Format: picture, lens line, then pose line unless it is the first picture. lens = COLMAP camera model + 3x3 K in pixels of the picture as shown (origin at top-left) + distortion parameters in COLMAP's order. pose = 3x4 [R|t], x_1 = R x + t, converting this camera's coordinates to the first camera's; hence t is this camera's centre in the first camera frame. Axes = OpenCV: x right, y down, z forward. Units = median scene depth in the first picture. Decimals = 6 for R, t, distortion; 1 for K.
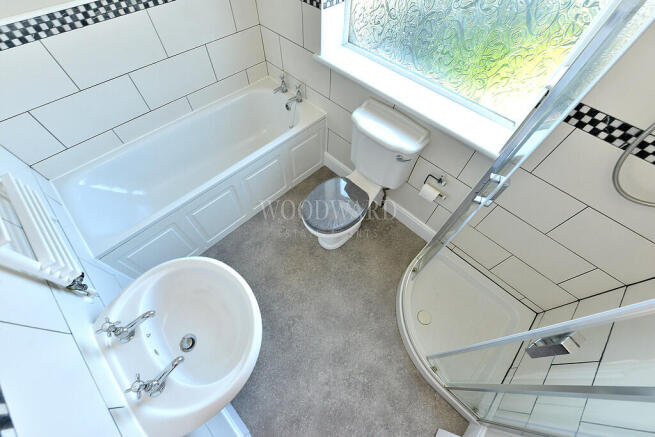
lens RADIAL K [[257.9, 0, 328.0], [0, 257.9, 217.7], [0, 0, 1]] dist [-0.008996, -0.000418]
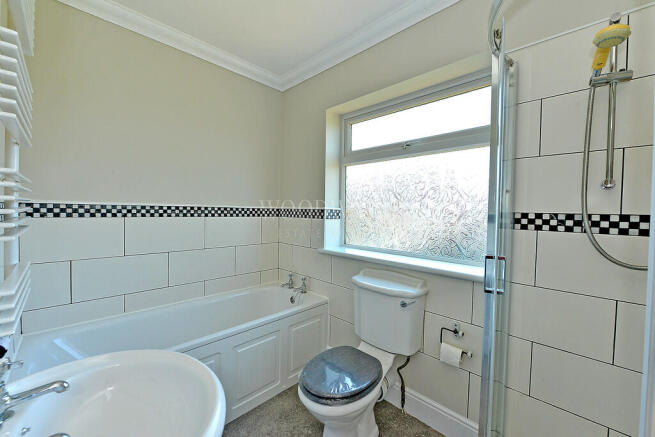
lens RADIAL K [[257.9, 0, 327.7], [0, 257.9, 218.0], [0, 0, 1]] dist [-0.008996, -0.000418]
pose [[0.999936, -0.011287, 0.000551, -0.007236], [0.006762, 0.558601, -0.829409, 0.351564], [0.009053, 0.829360, 0.558642, 0.155096]]
